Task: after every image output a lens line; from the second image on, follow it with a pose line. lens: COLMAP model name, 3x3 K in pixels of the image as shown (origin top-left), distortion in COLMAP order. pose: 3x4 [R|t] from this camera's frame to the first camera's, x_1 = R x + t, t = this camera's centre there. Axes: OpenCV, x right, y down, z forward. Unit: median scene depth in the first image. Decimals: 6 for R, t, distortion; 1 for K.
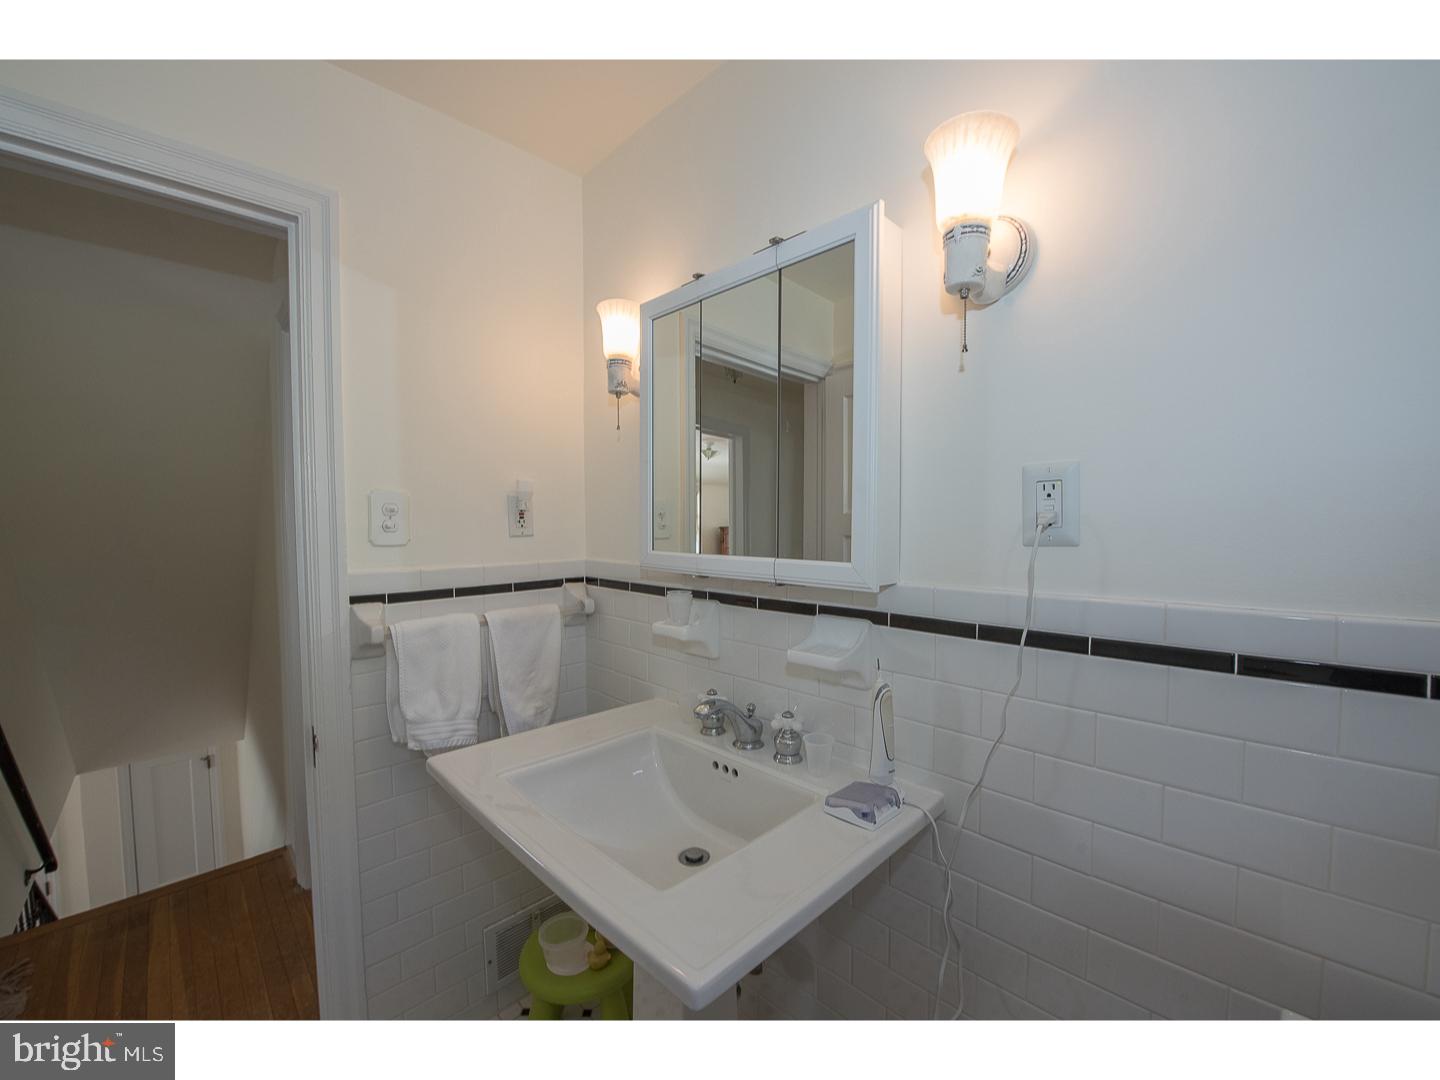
lens RADIAL K [[588.7, 0, 717.5], [0, 588.7, 574.7], [0, 0, 1]] dist [0.000219, -0.000060]
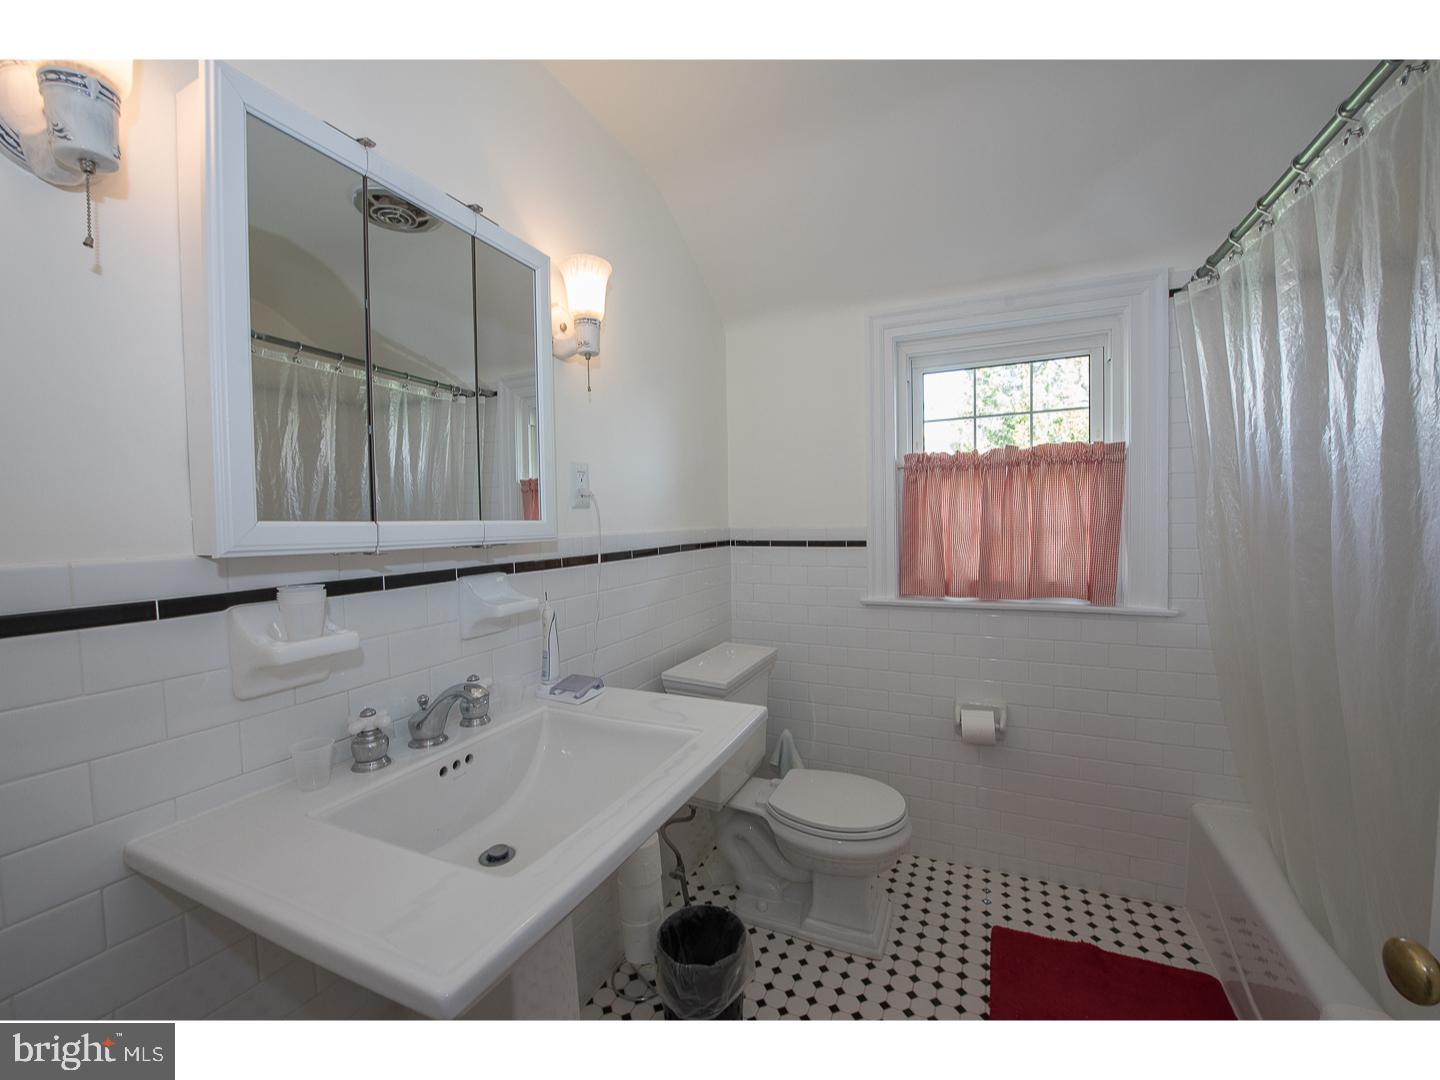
lens RADIAL K [[586.3, 0, 720.0], [0, 586.3, 540.0], [0, 0, 1]] dist [-0.001794, -0.000257]
pose [[-0.344703, -0.054012, 0.937157, -0.971037], [0.057392, 0.995263, 0.078471, -0.052194], [-0.936956, 0.080834, -0.339970, 0.948307]]
